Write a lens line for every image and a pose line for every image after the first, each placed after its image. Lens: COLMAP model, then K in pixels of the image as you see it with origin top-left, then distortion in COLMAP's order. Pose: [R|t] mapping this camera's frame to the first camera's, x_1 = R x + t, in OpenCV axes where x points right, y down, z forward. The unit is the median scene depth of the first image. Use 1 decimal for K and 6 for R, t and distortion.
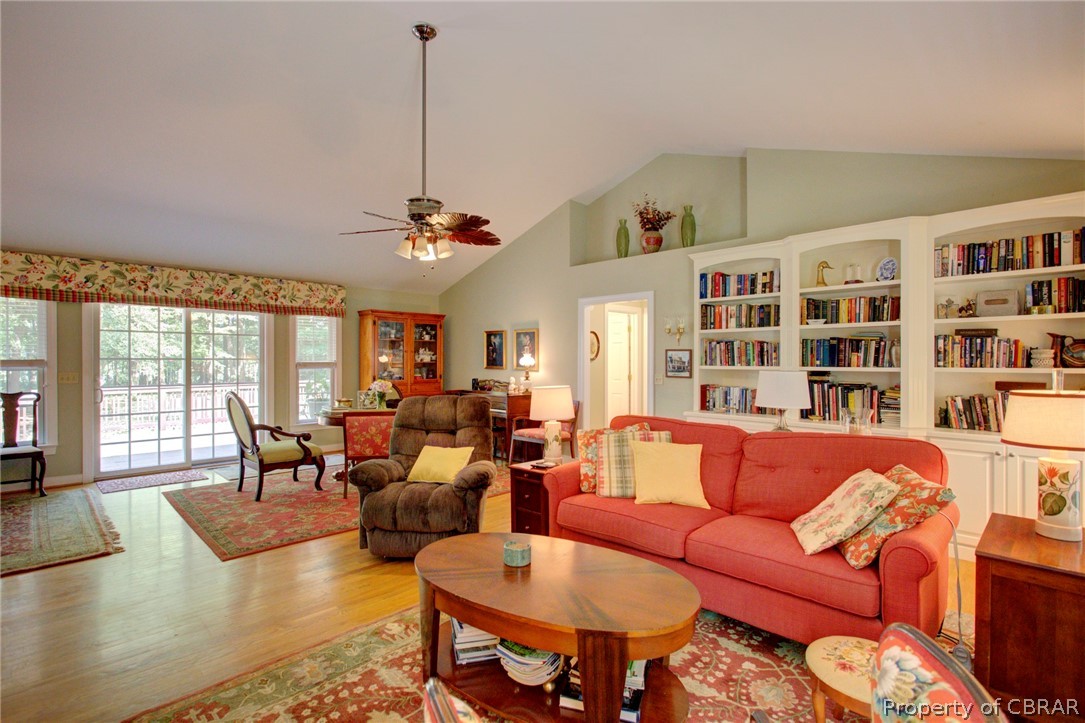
lens RADIAL K [[513.6, 0, 542.5], [0, 513.6, 361.5], [0, 0, 1]] dist [-0.002166, 0.001105]
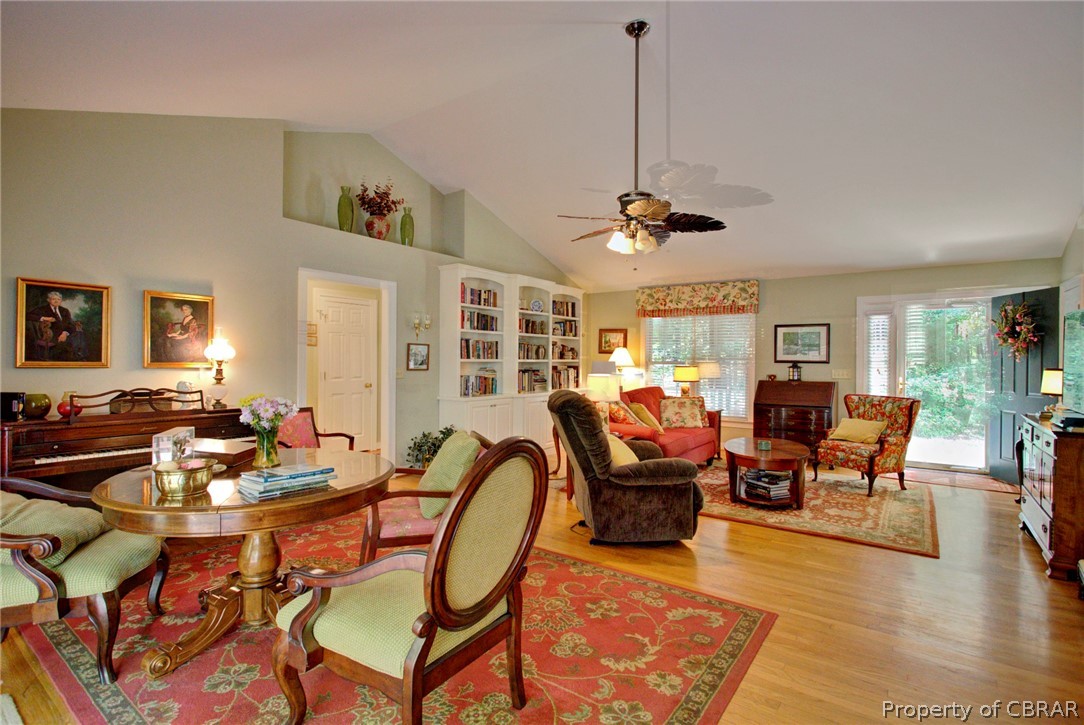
lens RADIAL K [[517.2, 0, 537.6], [0, 517.2, 362.4], [0, 0, 1]] dist [-0.009040, 0.001111]
pose [[-0.149892, -0.006160, 0.988683, -0.837681], [-0.003751, 0.999977, 0.005662, 0.008342], [-0.988695, -0.002860, -0.149912, 0.930713]]
